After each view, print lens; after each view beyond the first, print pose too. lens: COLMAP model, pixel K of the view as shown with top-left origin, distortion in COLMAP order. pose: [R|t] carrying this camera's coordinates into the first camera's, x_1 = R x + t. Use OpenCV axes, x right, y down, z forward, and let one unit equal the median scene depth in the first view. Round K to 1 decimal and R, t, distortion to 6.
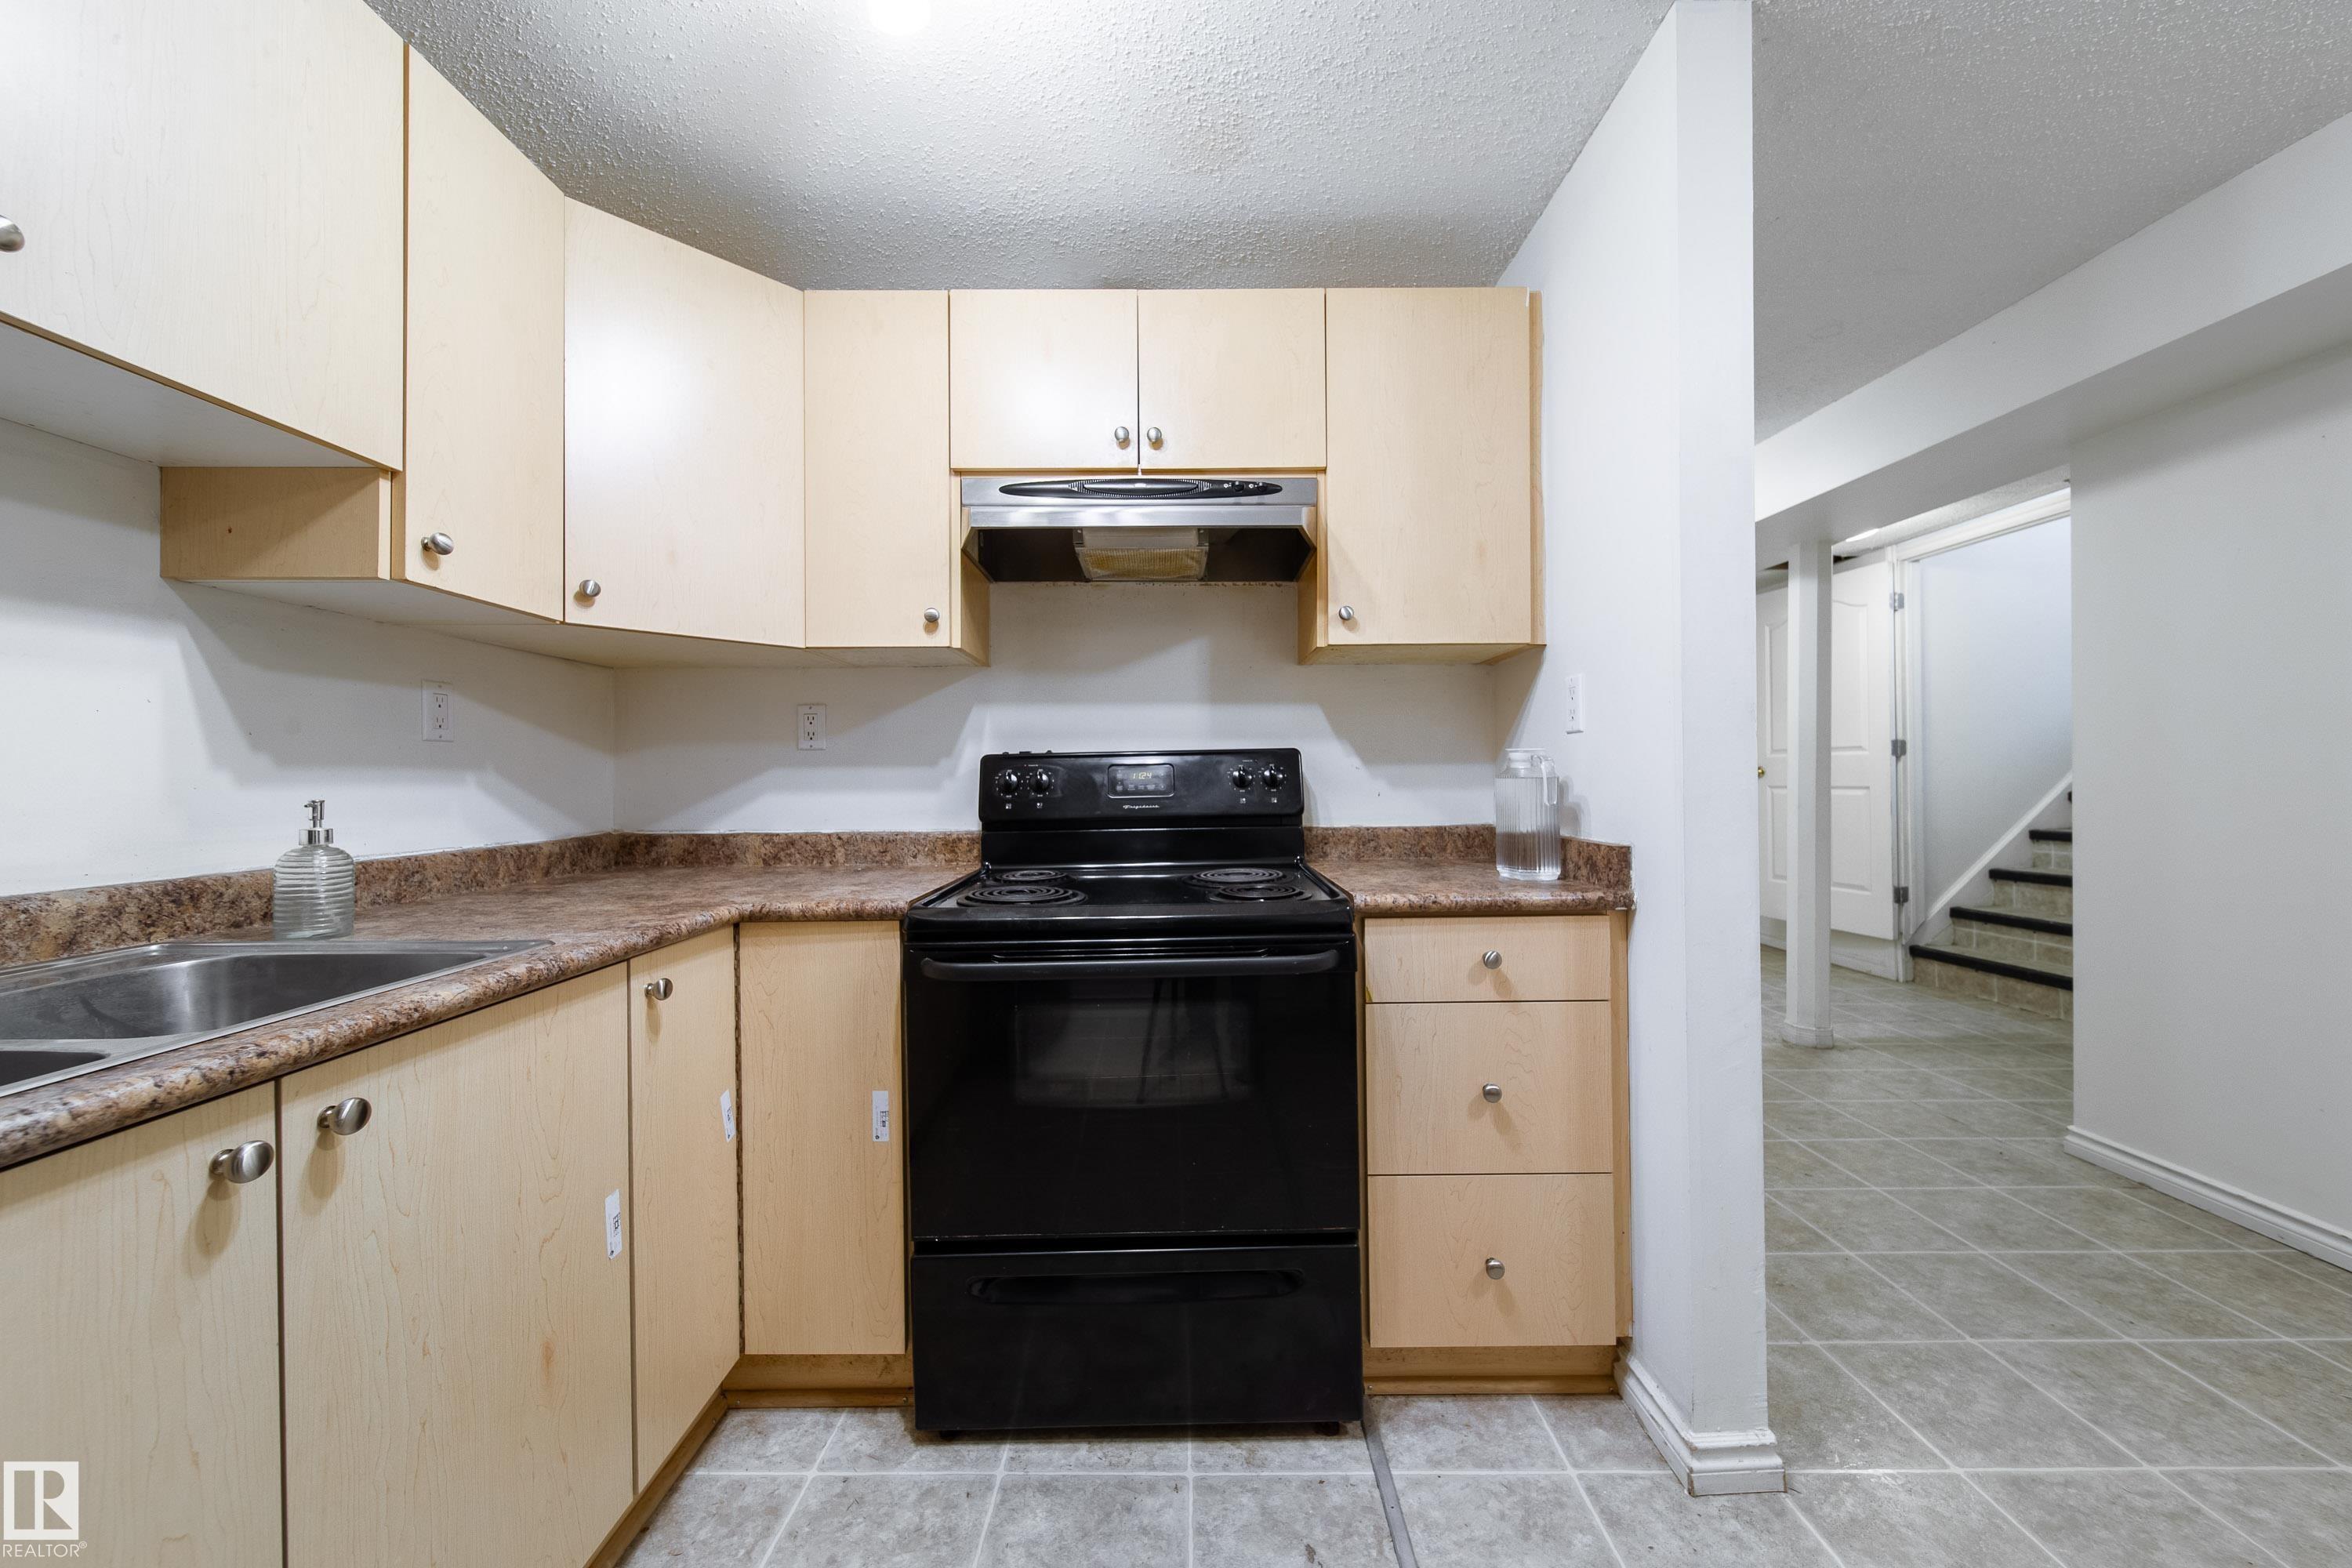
lens RADIAL K [[840.5, 0, 1185.3], [0, 840.5, 777.9], [0, 0, 1]] dist [0.004282, -0.002077]
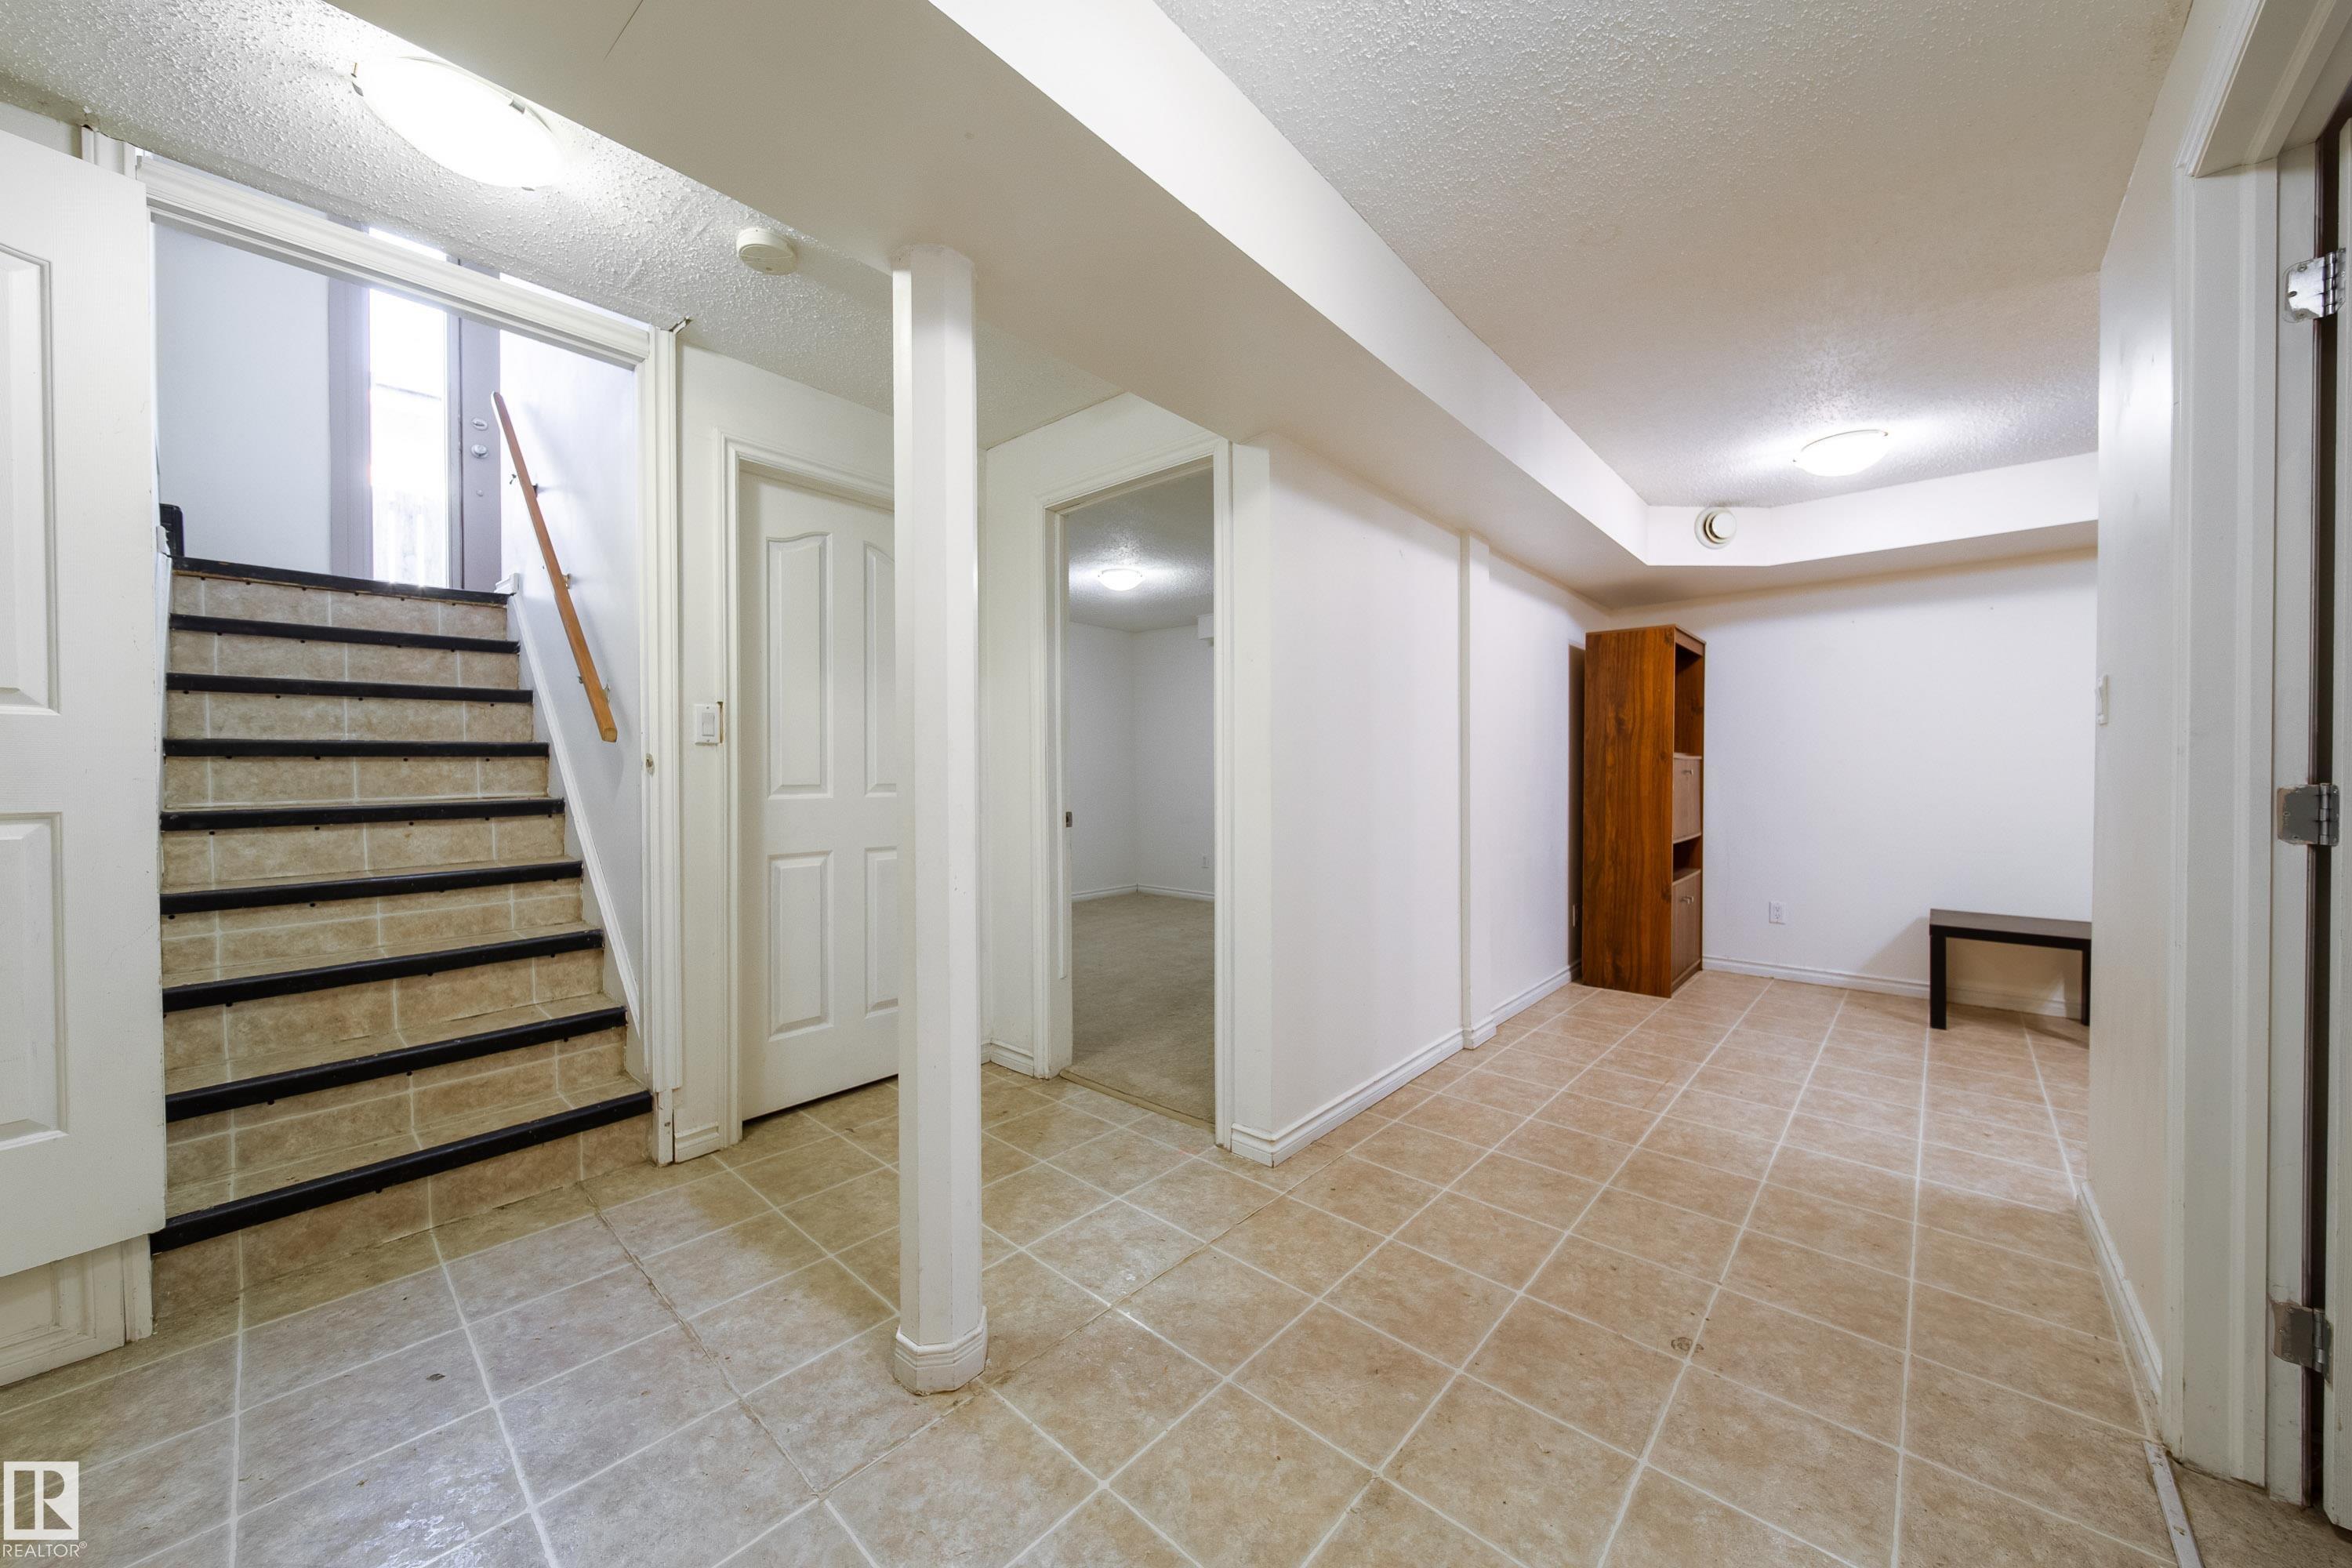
lens RADIAL K [[840.5, 0, 1181.7], [0, 840.5, 776.3], [0, 0, 1]] dist [0.004282, -0.002077]
pose [[-0.745165, 0.002975, 0.666873, 0.179509], [0.007725, 0.999961, 0.004171, -0.001877], [-0.666835, 0.008259, -0.745160, 0.660895]]
